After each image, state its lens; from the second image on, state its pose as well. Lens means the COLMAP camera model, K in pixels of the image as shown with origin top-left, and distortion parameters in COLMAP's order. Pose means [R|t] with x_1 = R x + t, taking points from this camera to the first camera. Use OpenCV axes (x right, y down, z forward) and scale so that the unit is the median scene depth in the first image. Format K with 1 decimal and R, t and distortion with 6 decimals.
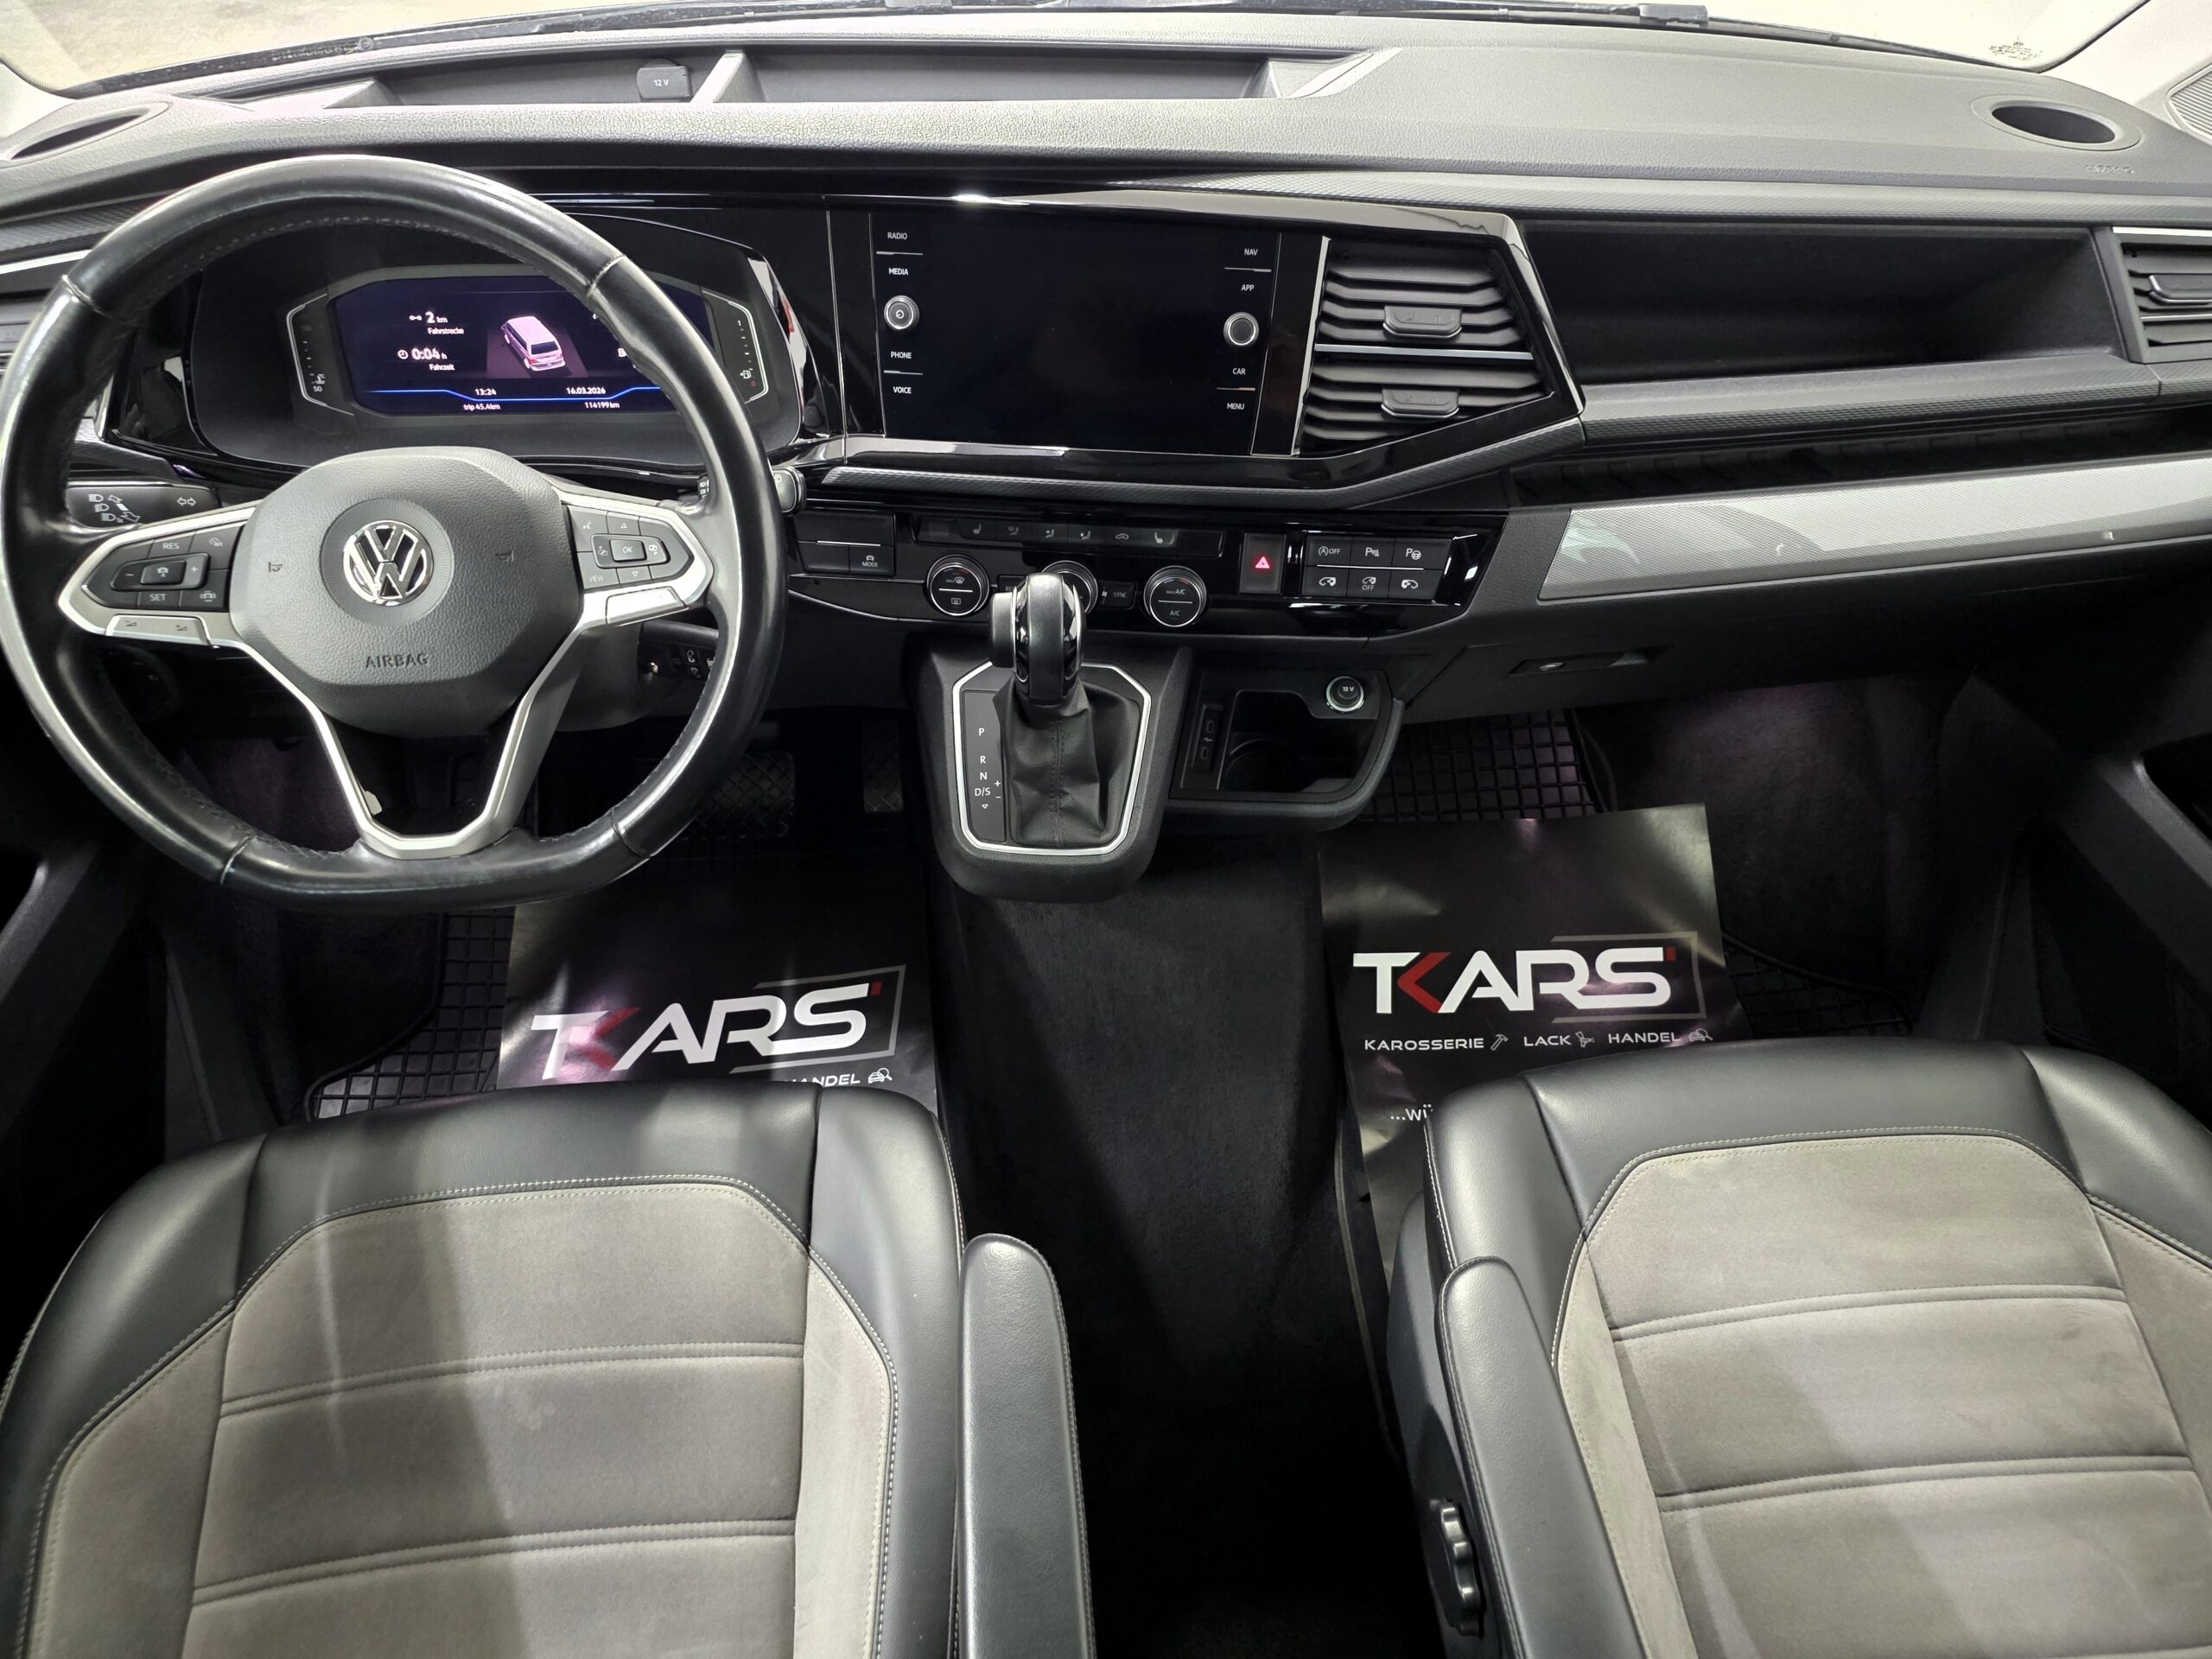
lens RADIAL K [[1464.9, 0, 1179.2], [0, 1464.9, 834.7], [0, 0, 1]] dist [0.067563, -0.069551]
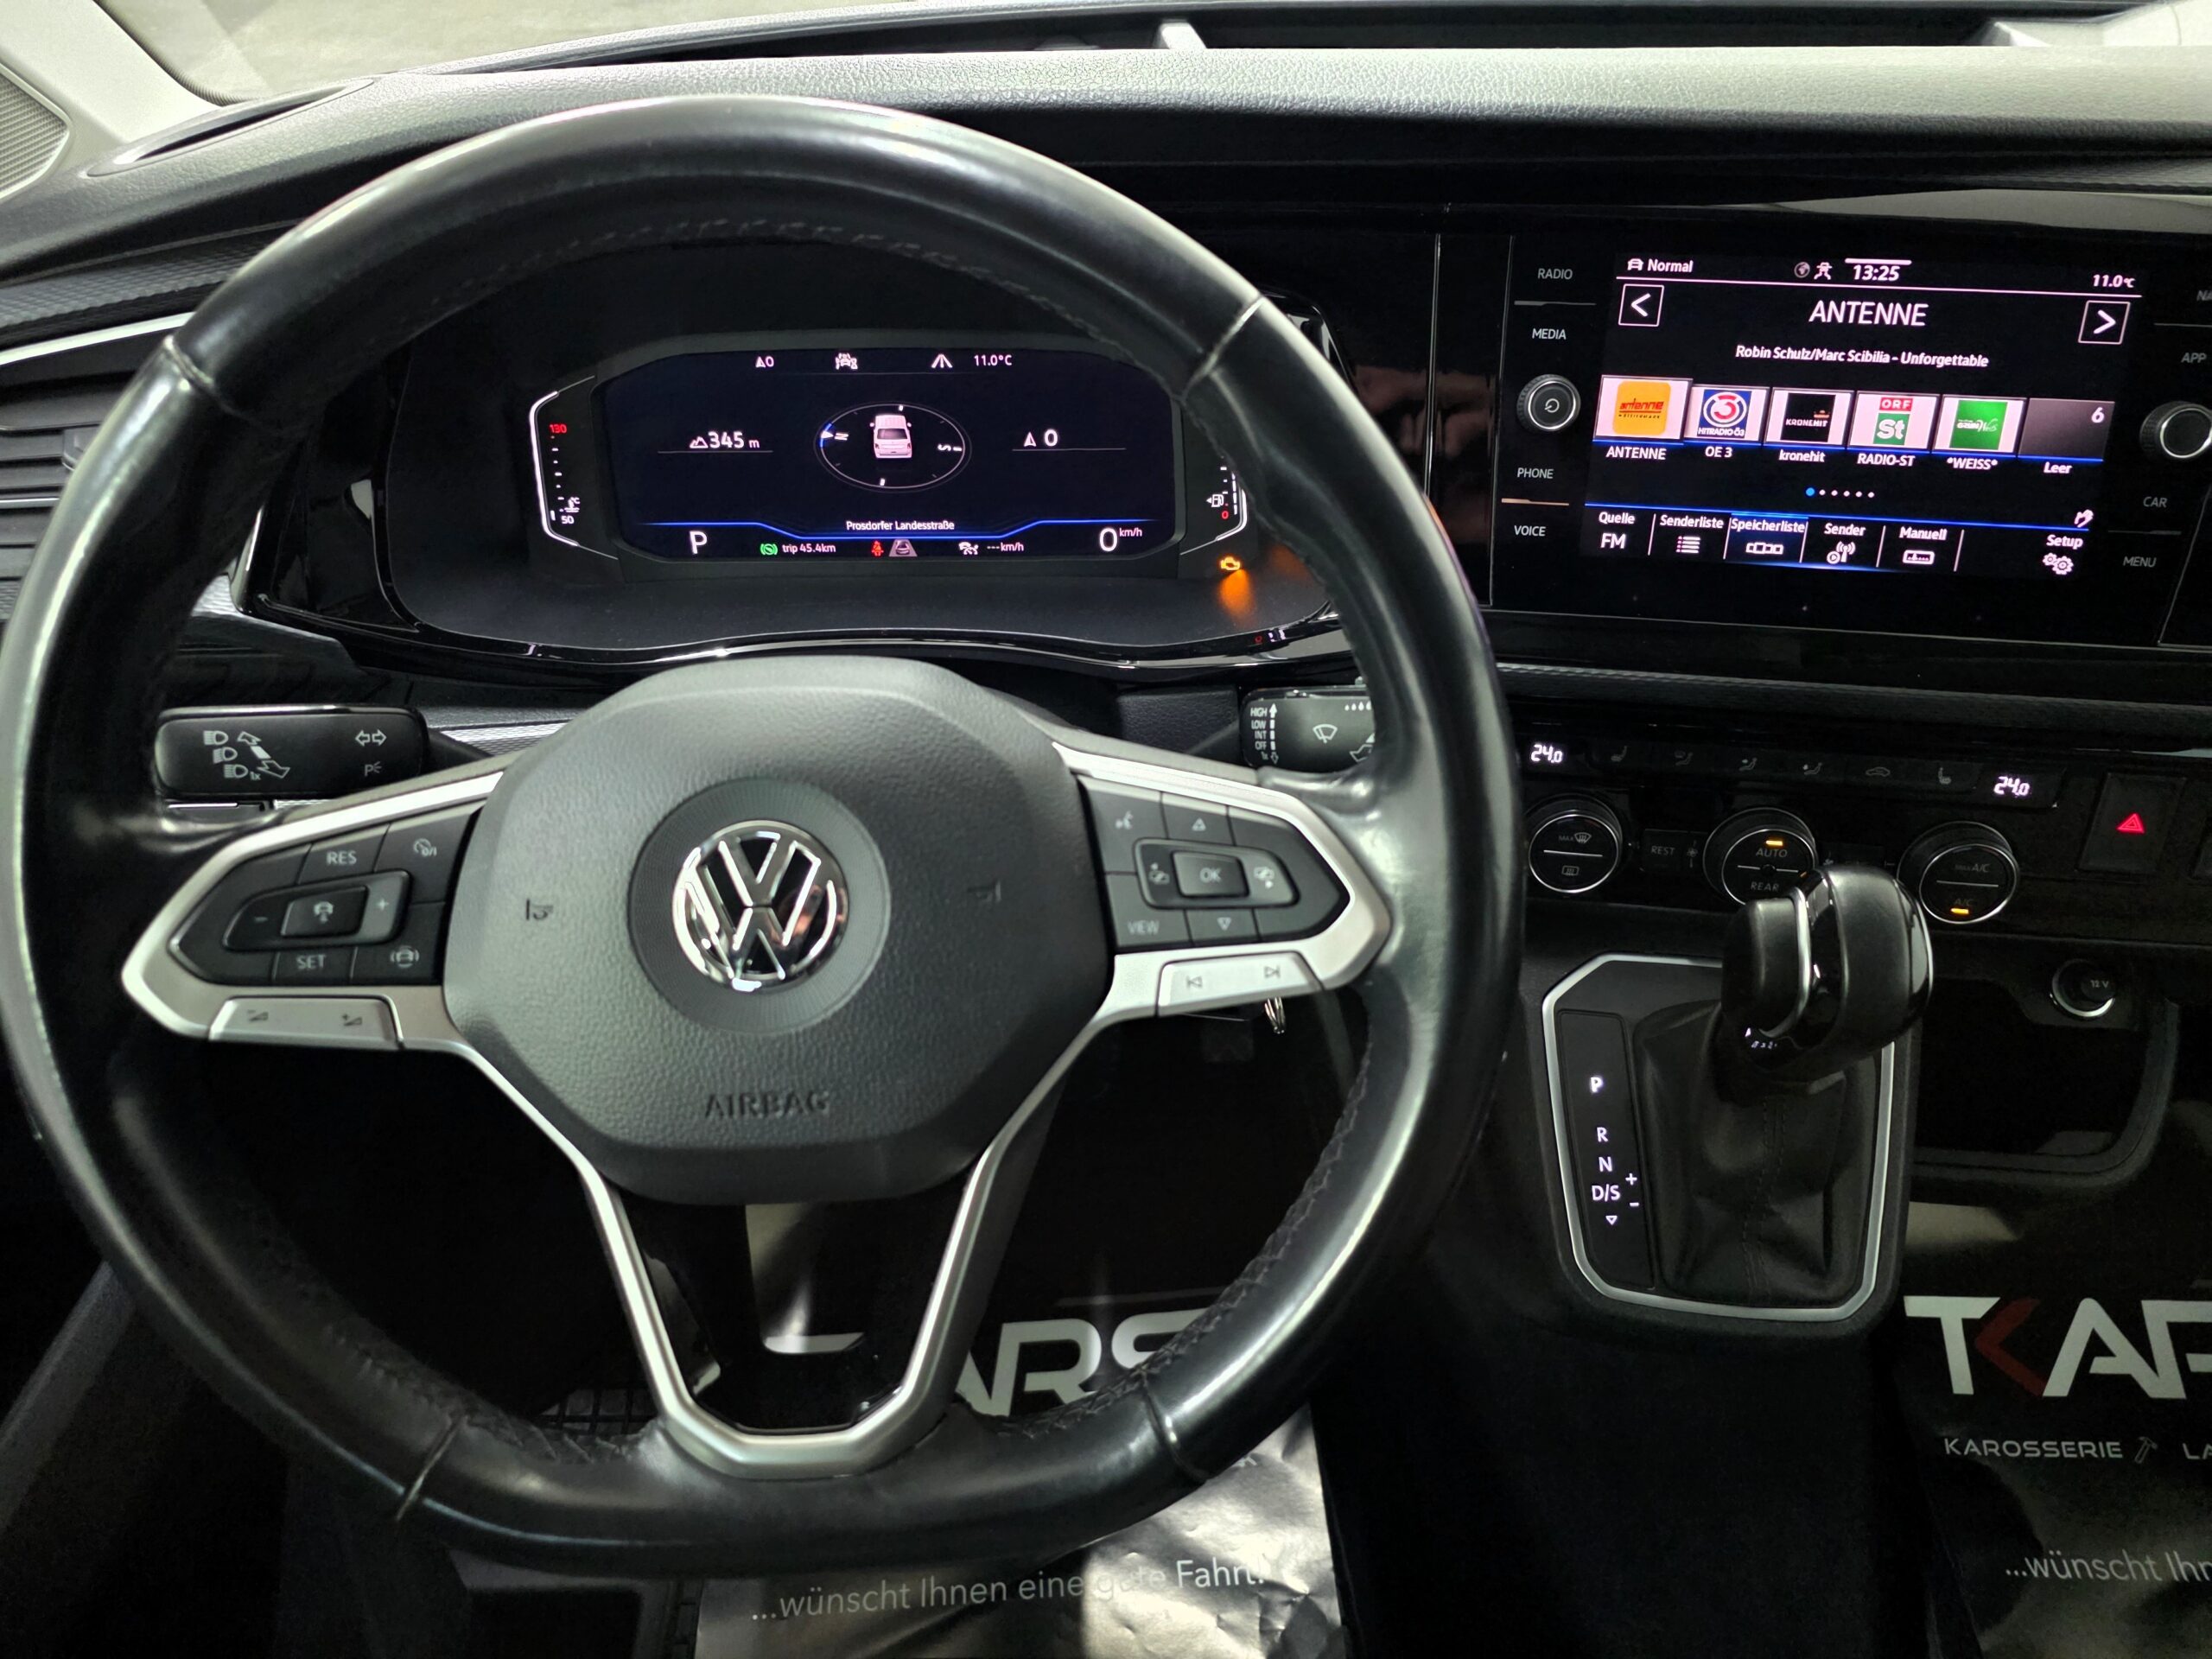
lens RADIAL K [[1477.6, 0, 1174.5], [0, 1477.6, 828.5], [0, 0, 1]] dist [0.094173, -0.132946]
pose [[0.996612, 0.022526, -0.079104, -0.329080], [-0.027039, 0.998039, -0.056461, -0.171248], [0.077677, 0.058408, 0.995266, 0.475813]]
